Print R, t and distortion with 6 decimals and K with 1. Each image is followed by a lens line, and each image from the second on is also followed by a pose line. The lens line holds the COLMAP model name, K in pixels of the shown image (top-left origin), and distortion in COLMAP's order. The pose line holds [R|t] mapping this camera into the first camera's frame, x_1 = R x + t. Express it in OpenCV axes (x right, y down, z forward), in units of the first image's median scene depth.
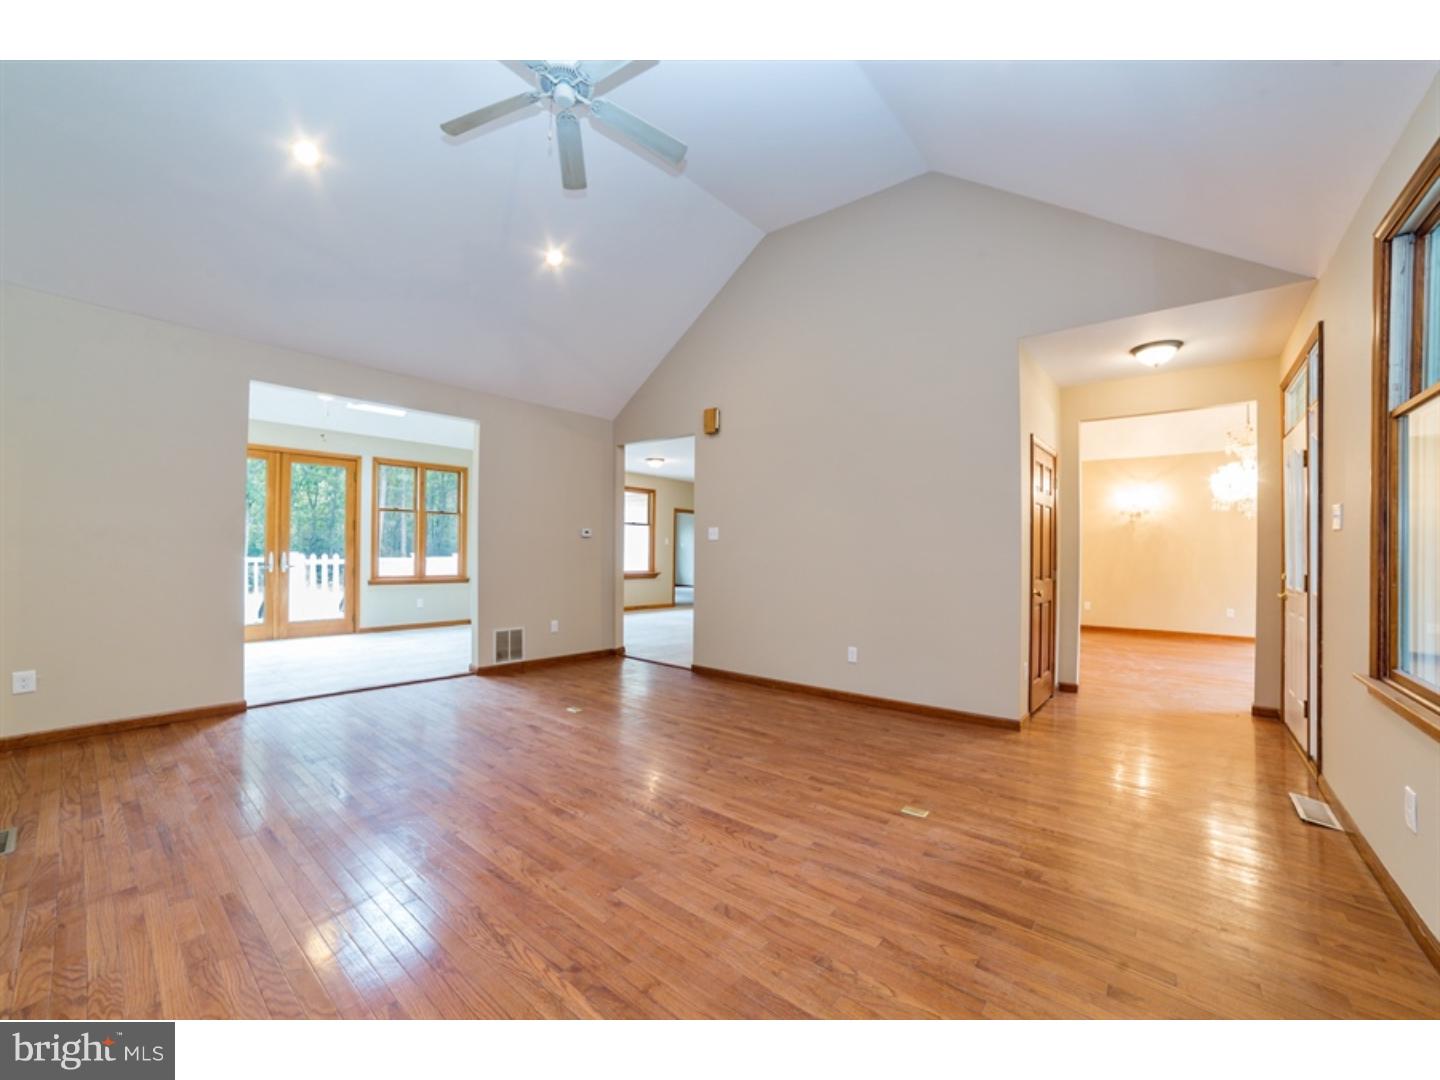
lens RADIAL K [[579.9, 0, 717.0], [0, 579.9, 547.5], [0, 0, 1]] dist [-0.085457, 0.038334]
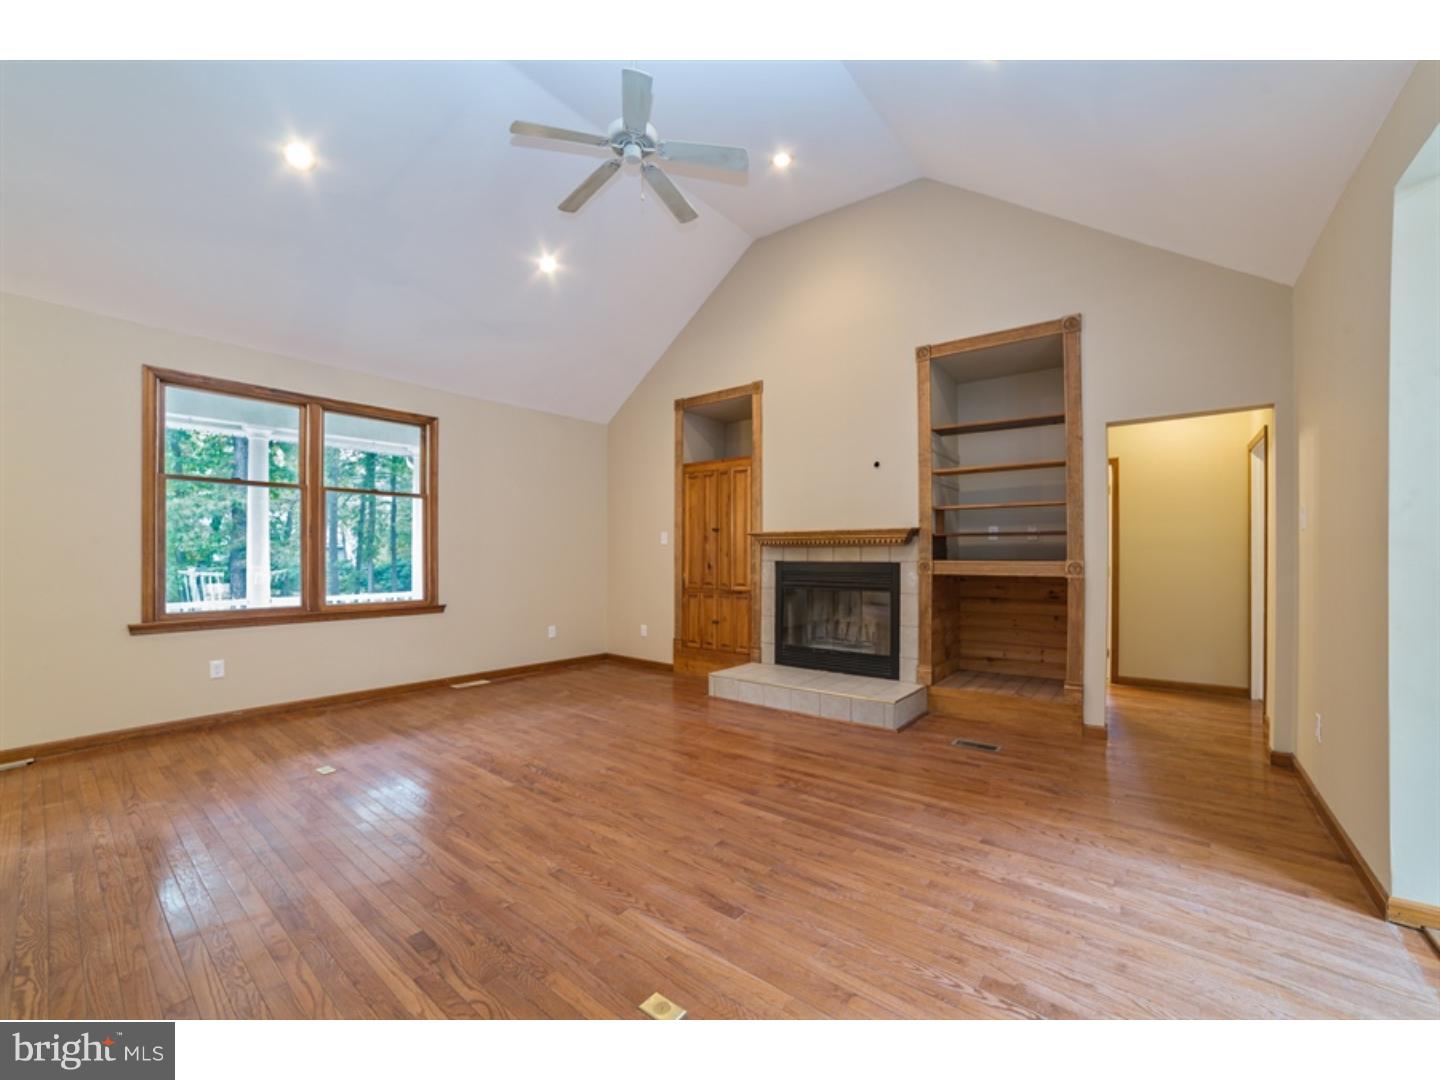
lens RADIAL K [[578.4, 0, 730.8], [0, 578.4, 555.6], [0, 0, 1]] dist [-0.098955, 0.050532]
pose [[-0.998826, -0.013162, -0.046623, -0.340993], [-0.012693, 0.999866, -0.010346, 0.010996], [0.046753, -0.009742, -0.998859, 1.689828]]
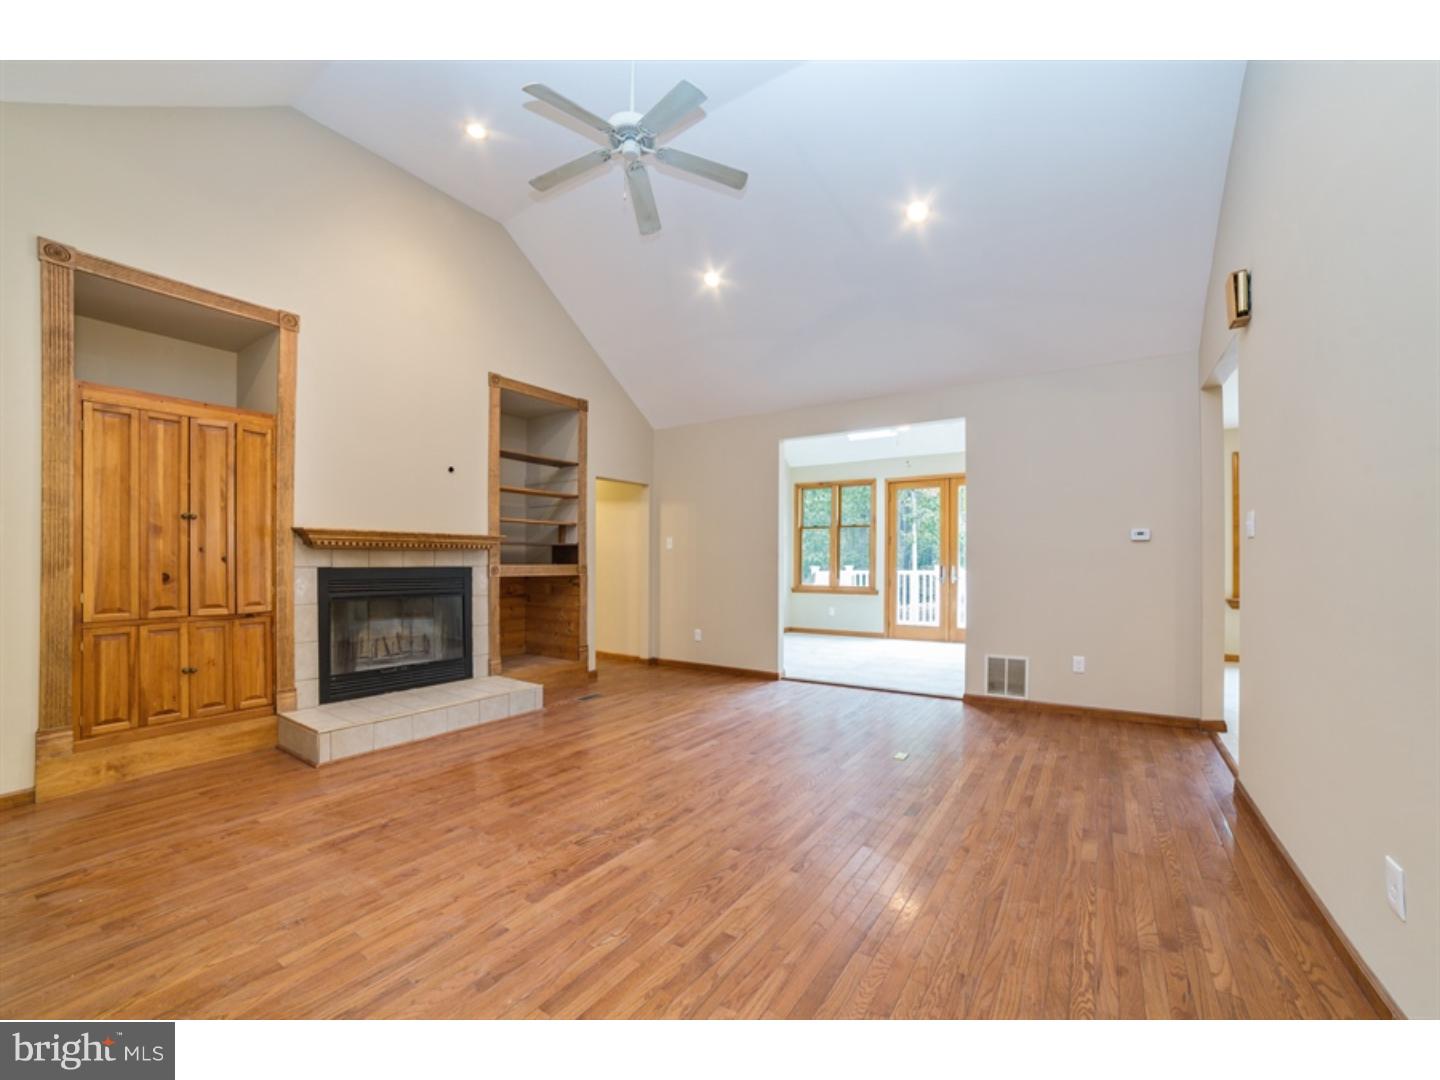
lens RADIAL K [[579.9, 0, 717.0], [0, 579.9, 547.5], [0, 0, 1]] dist [-0.085457, 0.038334]
pose [[0.111966, -0.037492, -0.993004, 0.672113], [0.010525, 0.999277, -0.036542, 0.018402], [0.993656, -0.006360, 0.112280, 0.821350]]
